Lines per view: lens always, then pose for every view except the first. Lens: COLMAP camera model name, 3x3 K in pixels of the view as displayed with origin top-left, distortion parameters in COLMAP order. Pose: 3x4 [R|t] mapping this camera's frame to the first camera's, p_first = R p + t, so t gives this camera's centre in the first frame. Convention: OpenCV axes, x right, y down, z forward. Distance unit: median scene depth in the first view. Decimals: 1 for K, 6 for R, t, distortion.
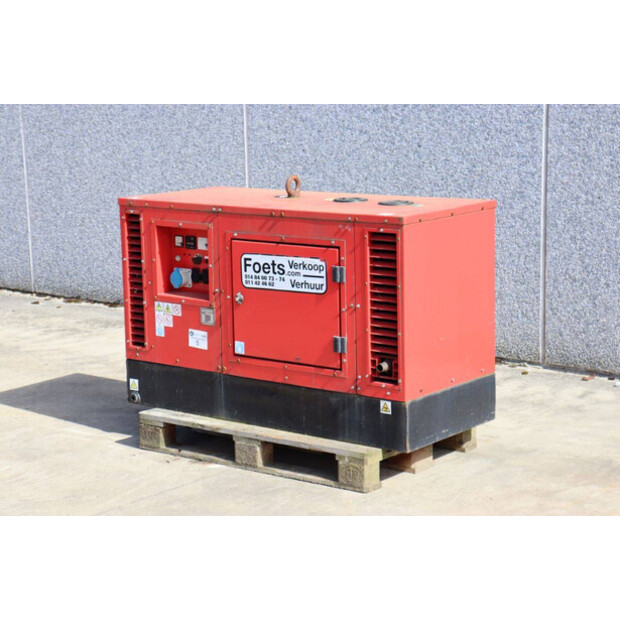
lens RADIAL K [[1478.9, 0, 311.5], [0, 1478.9, 311.6], [0, 0, 1]] dist [0.446478, 0.000000]
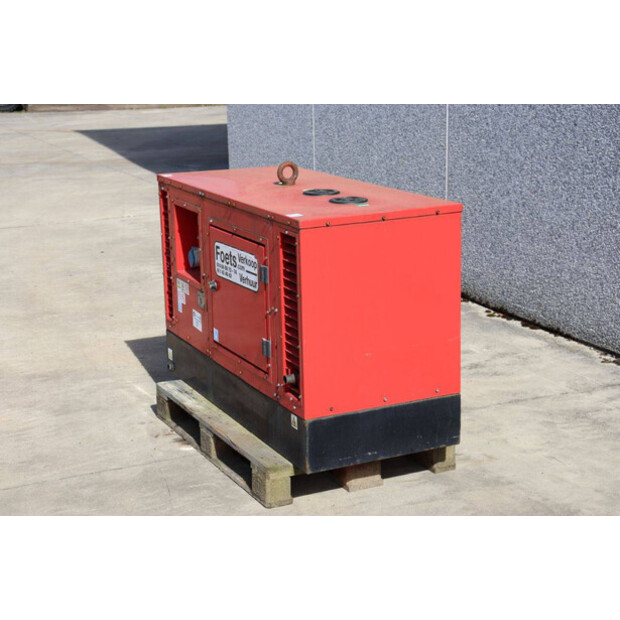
lens RADIAL K [[1184.7, 0, 308.1], [0, 1184.7, 313.1], [0, 0, 1]] dist [0.271168, 0.000000]
pose [[0.898355, 0.103534, -0.426896, 0.335799], [-0.071682, 0.993353, 0.090068, -0.064460], [0.433383, -0.050312, 0.899804, 0.306442]]
